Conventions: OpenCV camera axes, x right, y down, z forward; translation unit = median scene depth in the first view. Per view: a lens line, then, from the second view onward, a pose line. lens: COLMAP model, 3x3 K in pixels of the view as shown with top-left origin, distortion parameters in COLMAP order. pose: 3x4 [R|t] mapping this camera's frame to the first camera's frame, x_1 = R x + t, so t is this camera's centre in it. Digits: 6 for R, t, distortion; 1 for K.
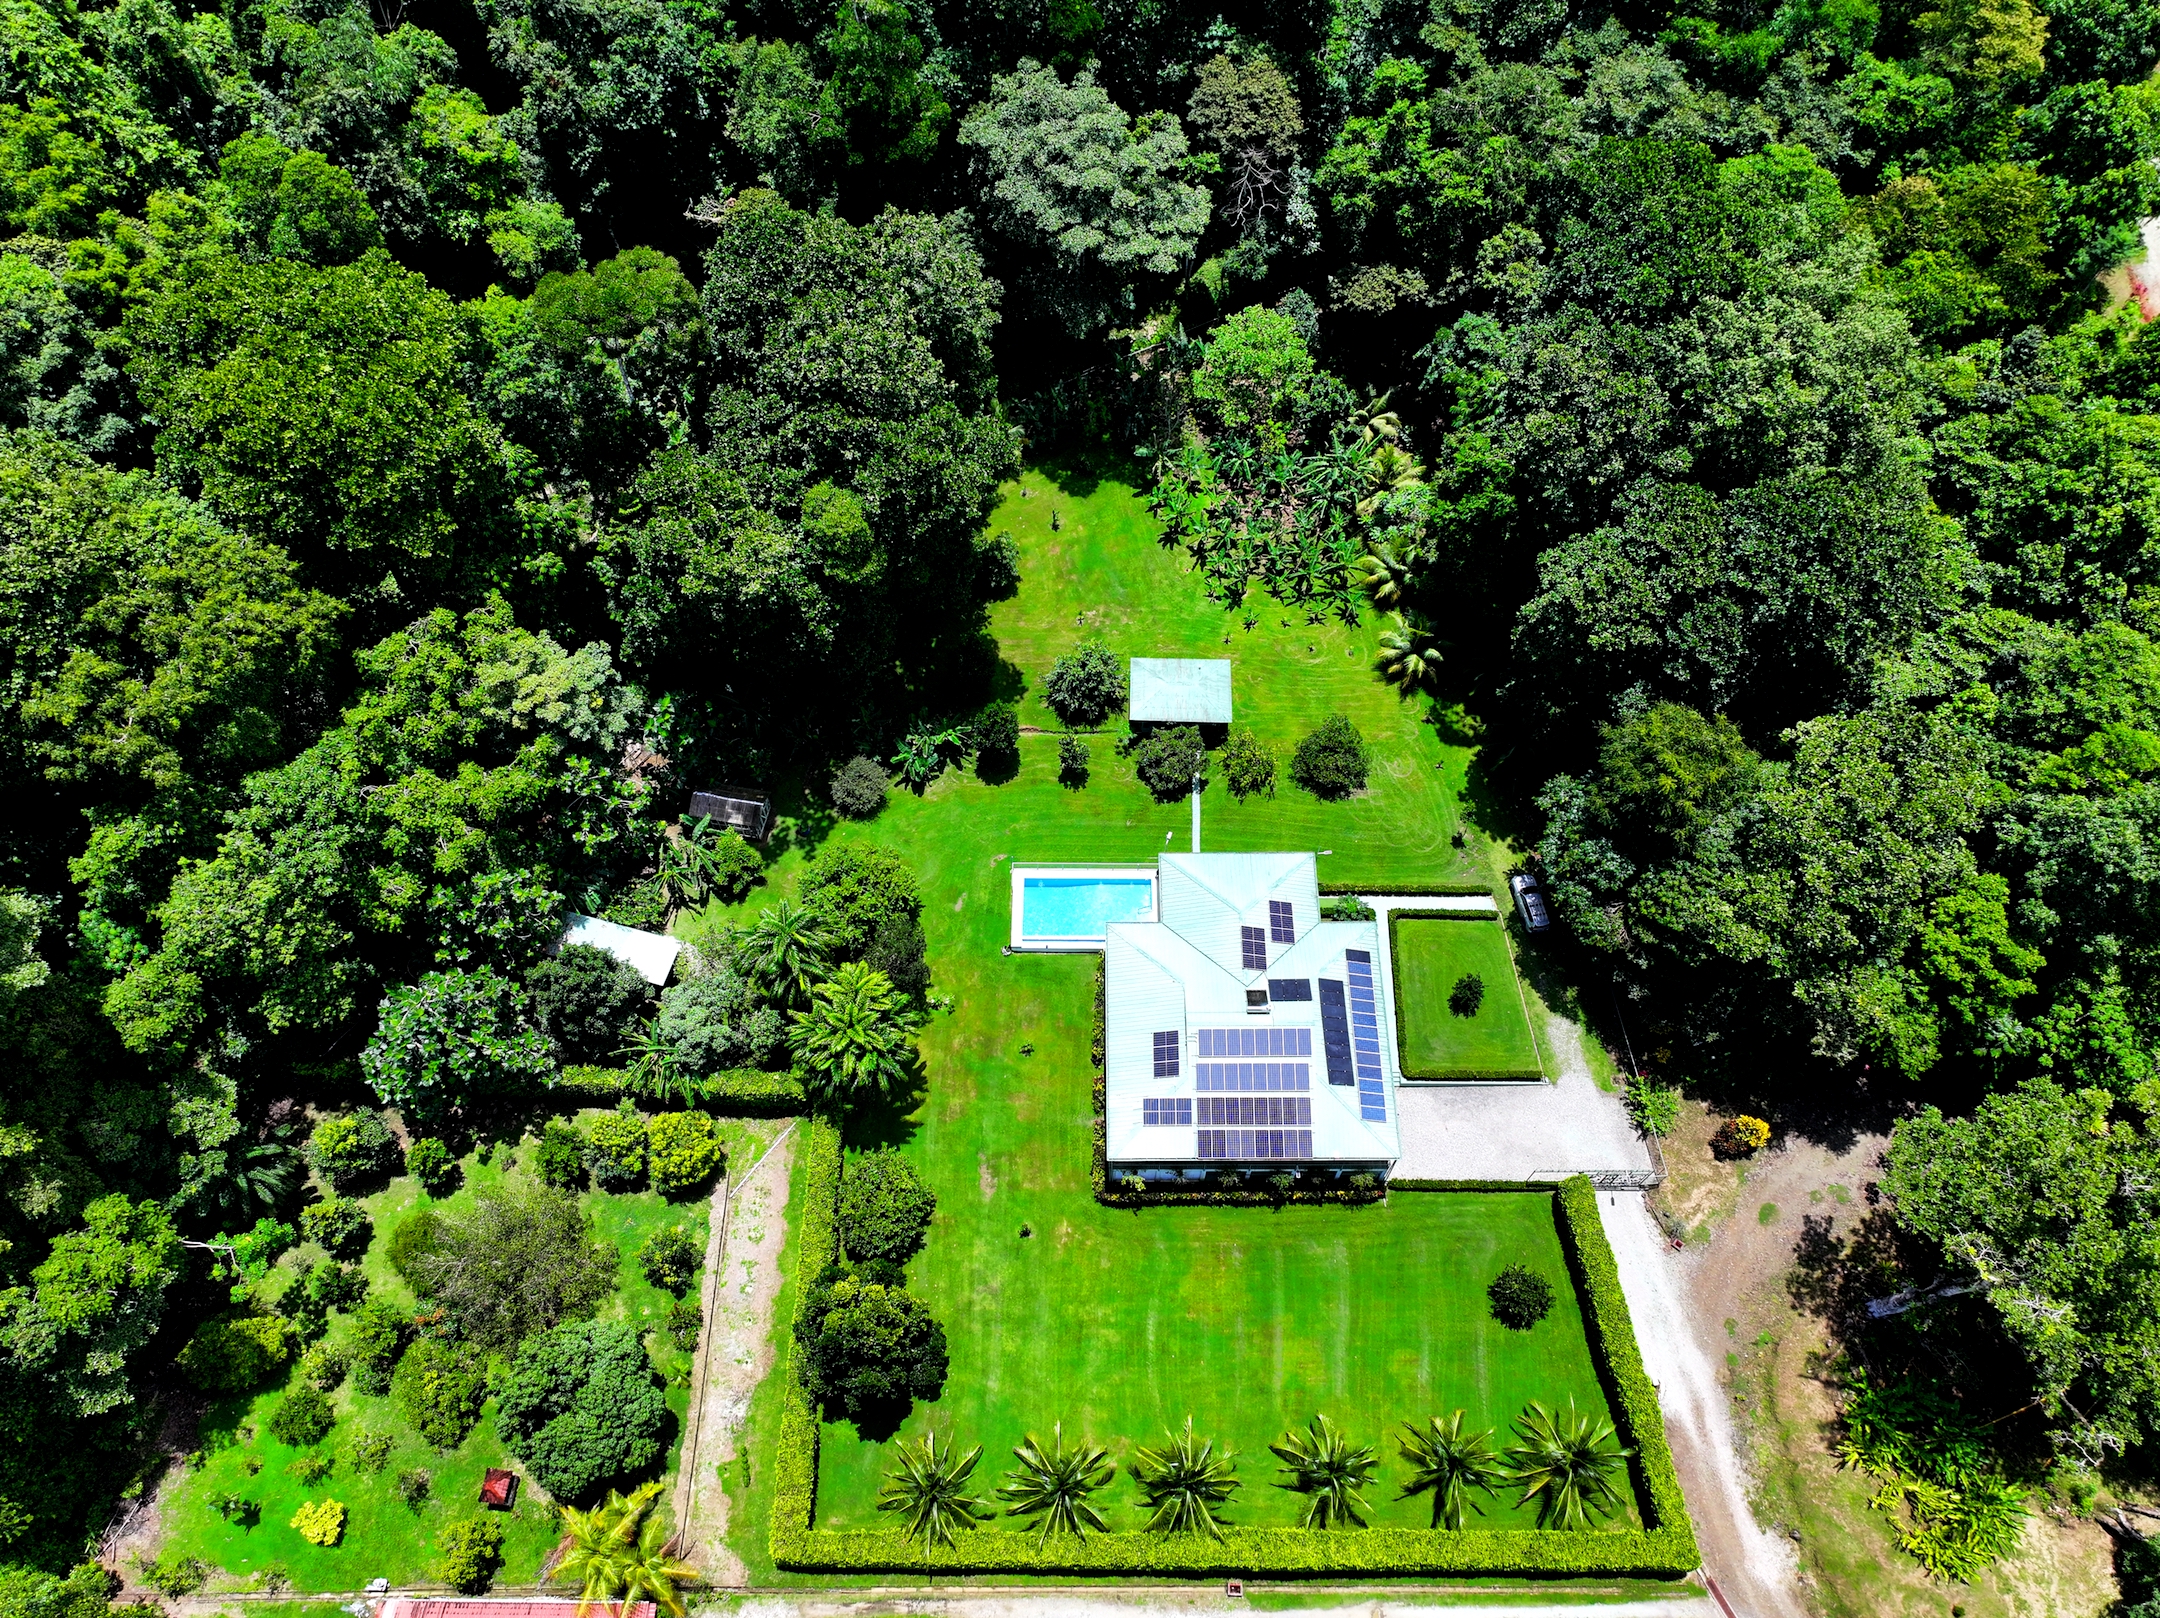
lens RADIAL K [[1514.1, 0, 1080.0], [0, 1514.1, 809.0], [0, 0, 1]] dist [-0.009222, -0.000628]
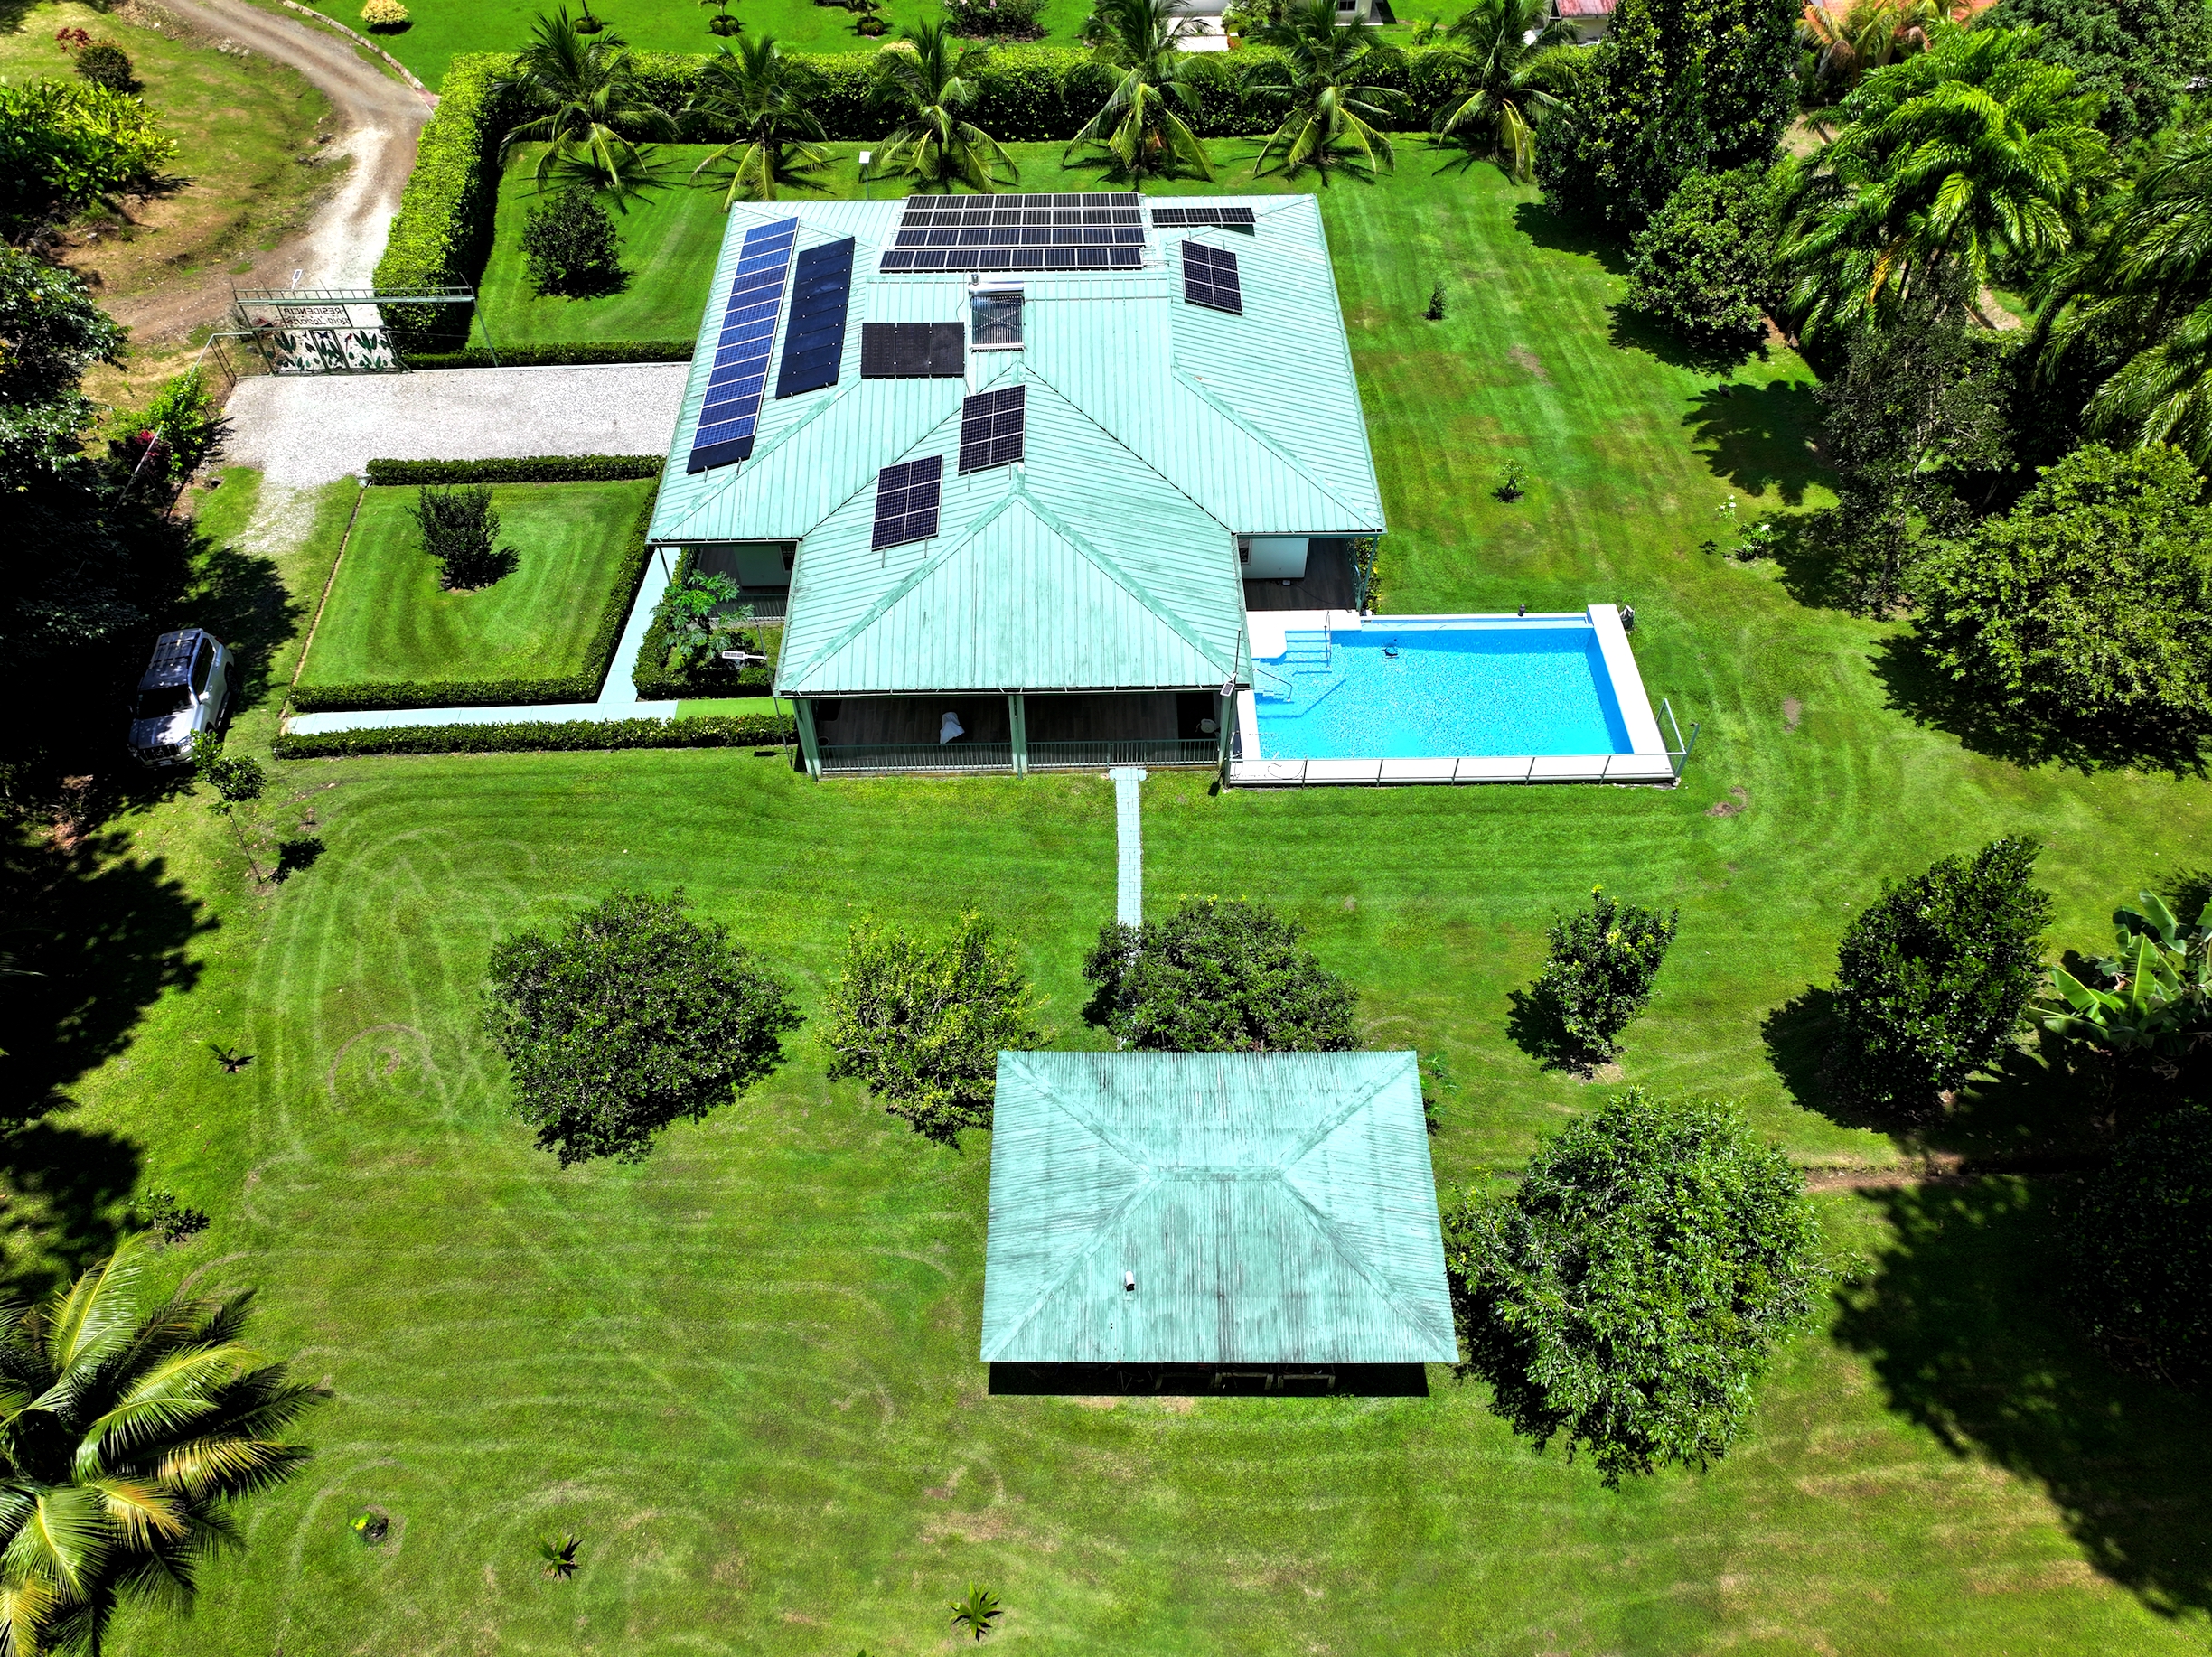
lens RADIAL K [[1545.5, 0, 1095.8], [0, 1545.5, 828.0], [0, 0, 1]] dist [0.014155, 0.000217]
pose [[-0.999849, 0.013933, -0.010369, 0.093839], [-0.014420, -0.333223, 0.942738, -0.306533], [0.009680, 0.942745, 0.333374, 0.959791]]
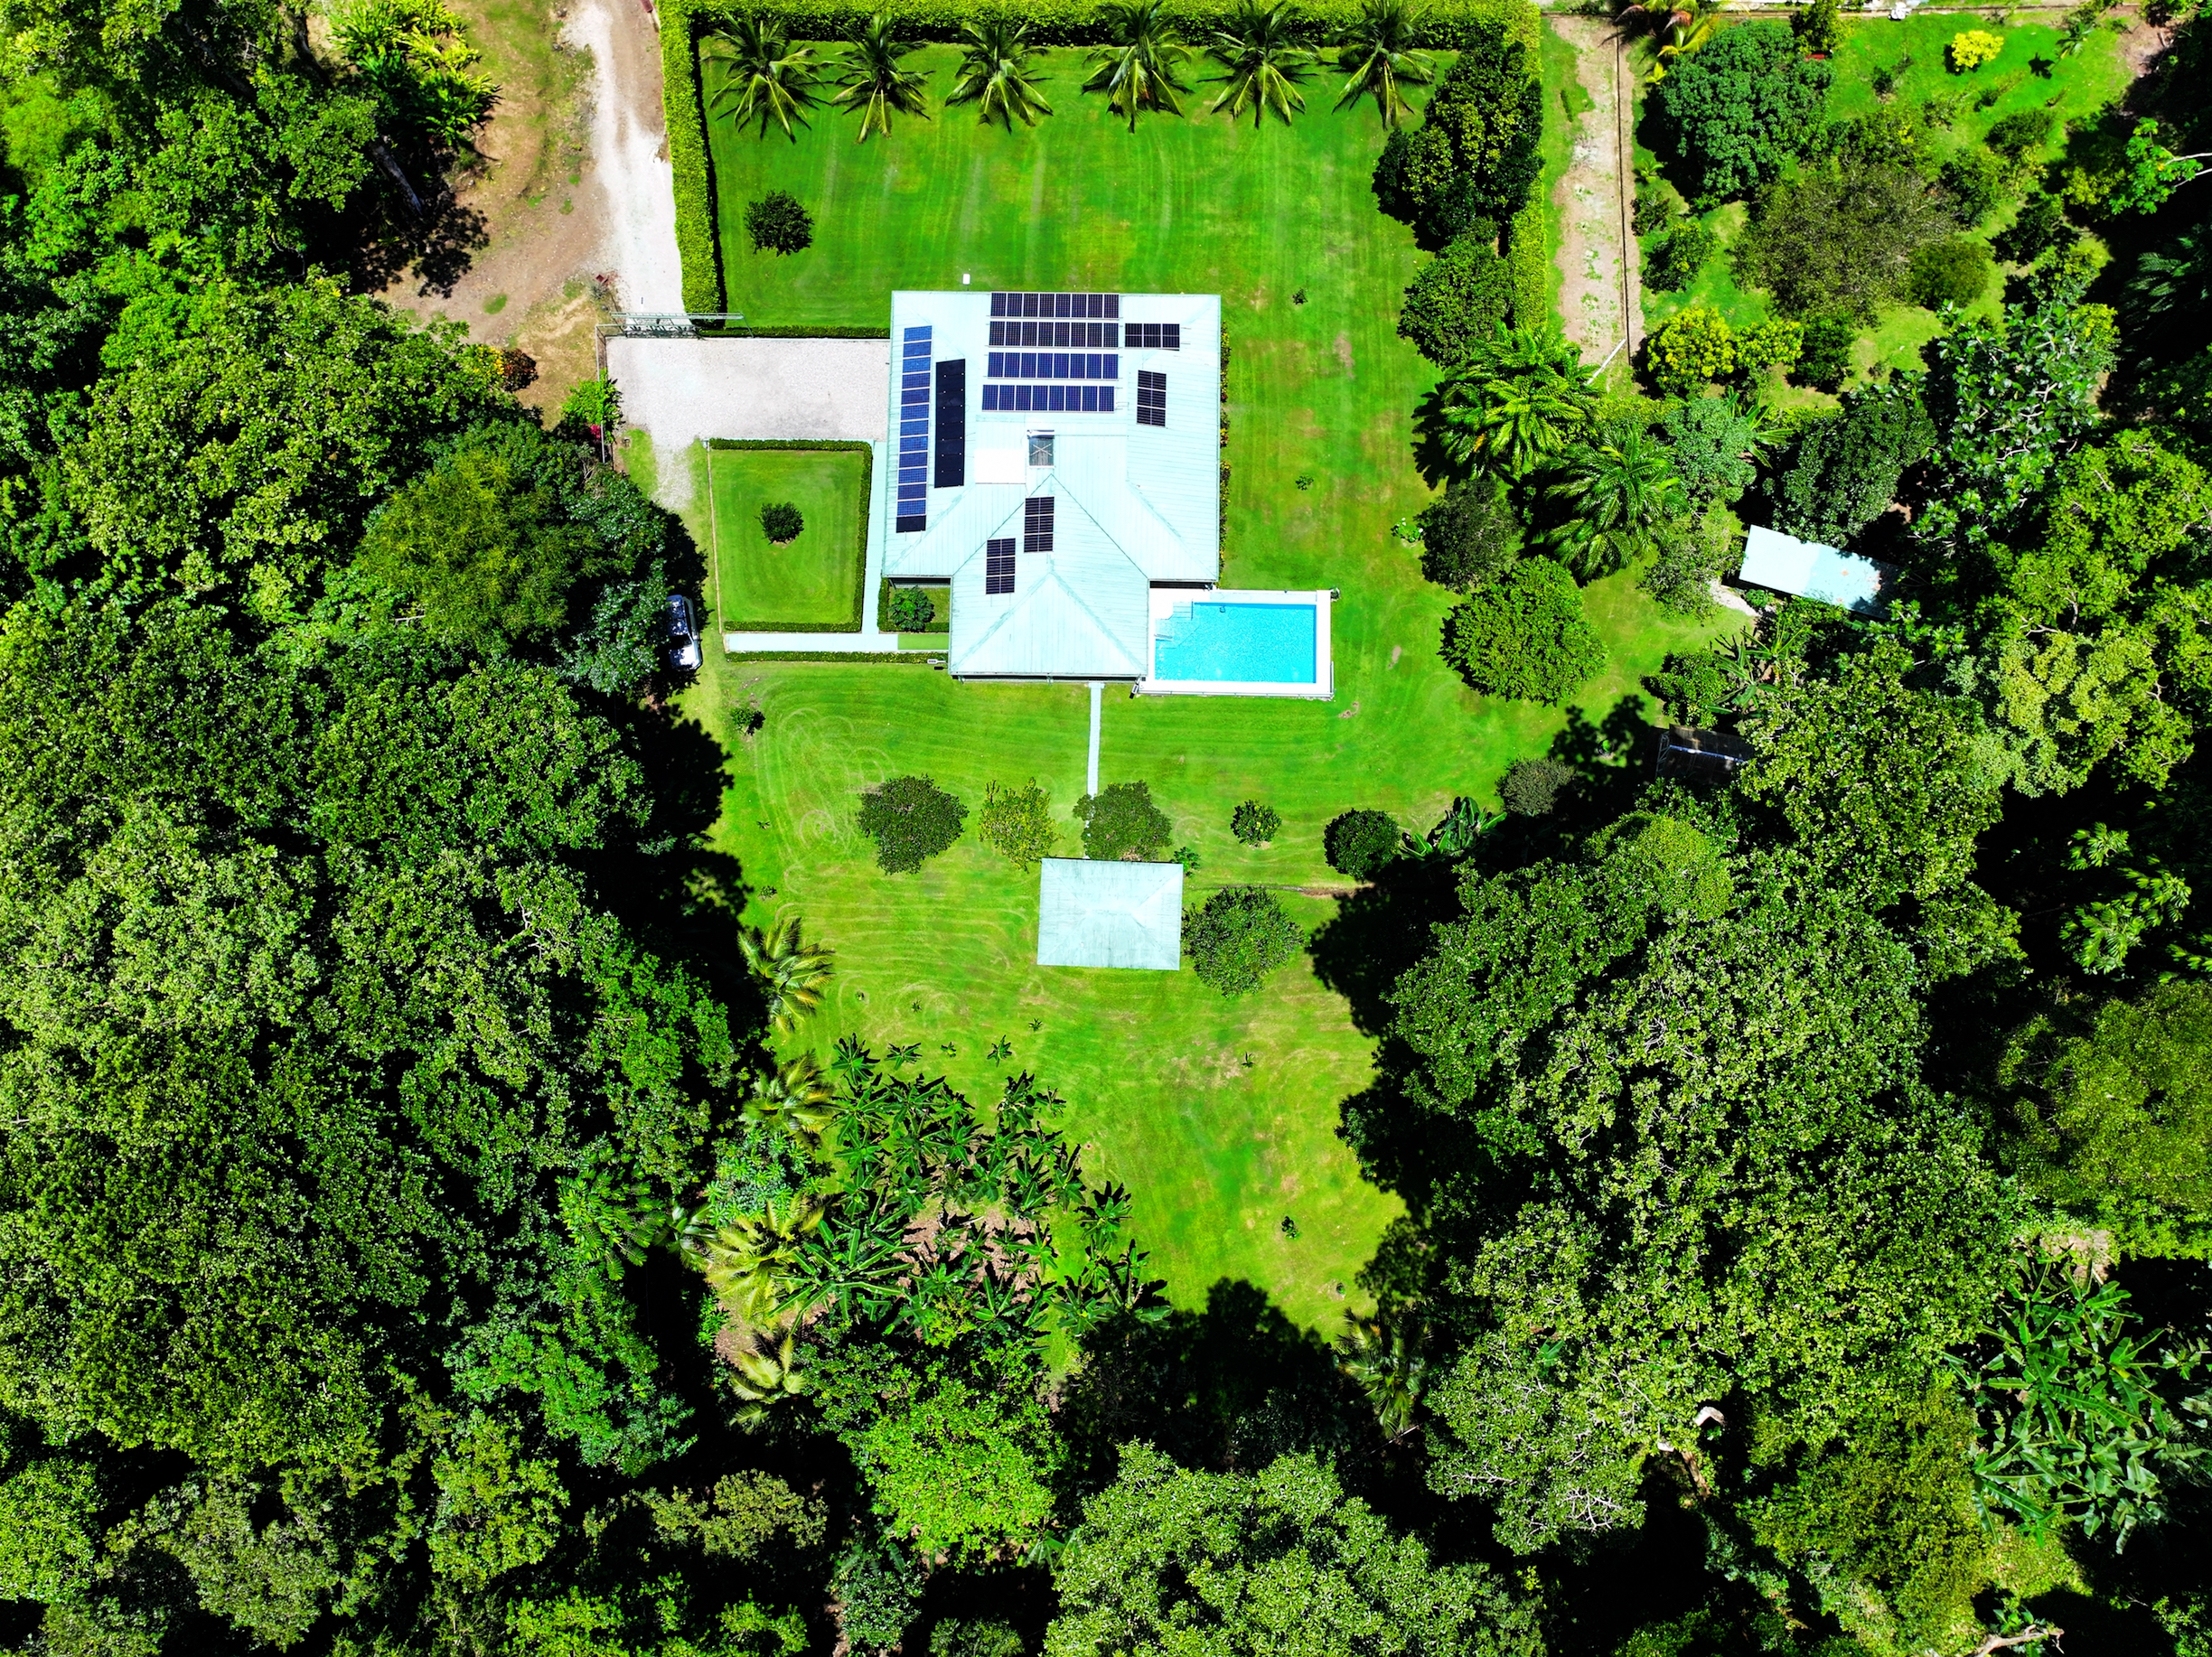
lens RADIAL K [[1545.5, 0, 1095.8], [0, 1545.5, 828.0], [0, 0, 1]] dist [0.014155, 0.000217]
pose [[-0.999879, -0.015431, -0.001884, 0.082943], [0.010782, -0.775707, 0.631001, -0.556749], [-0.011199, 0.630904, 0.775780, 0.454390]]
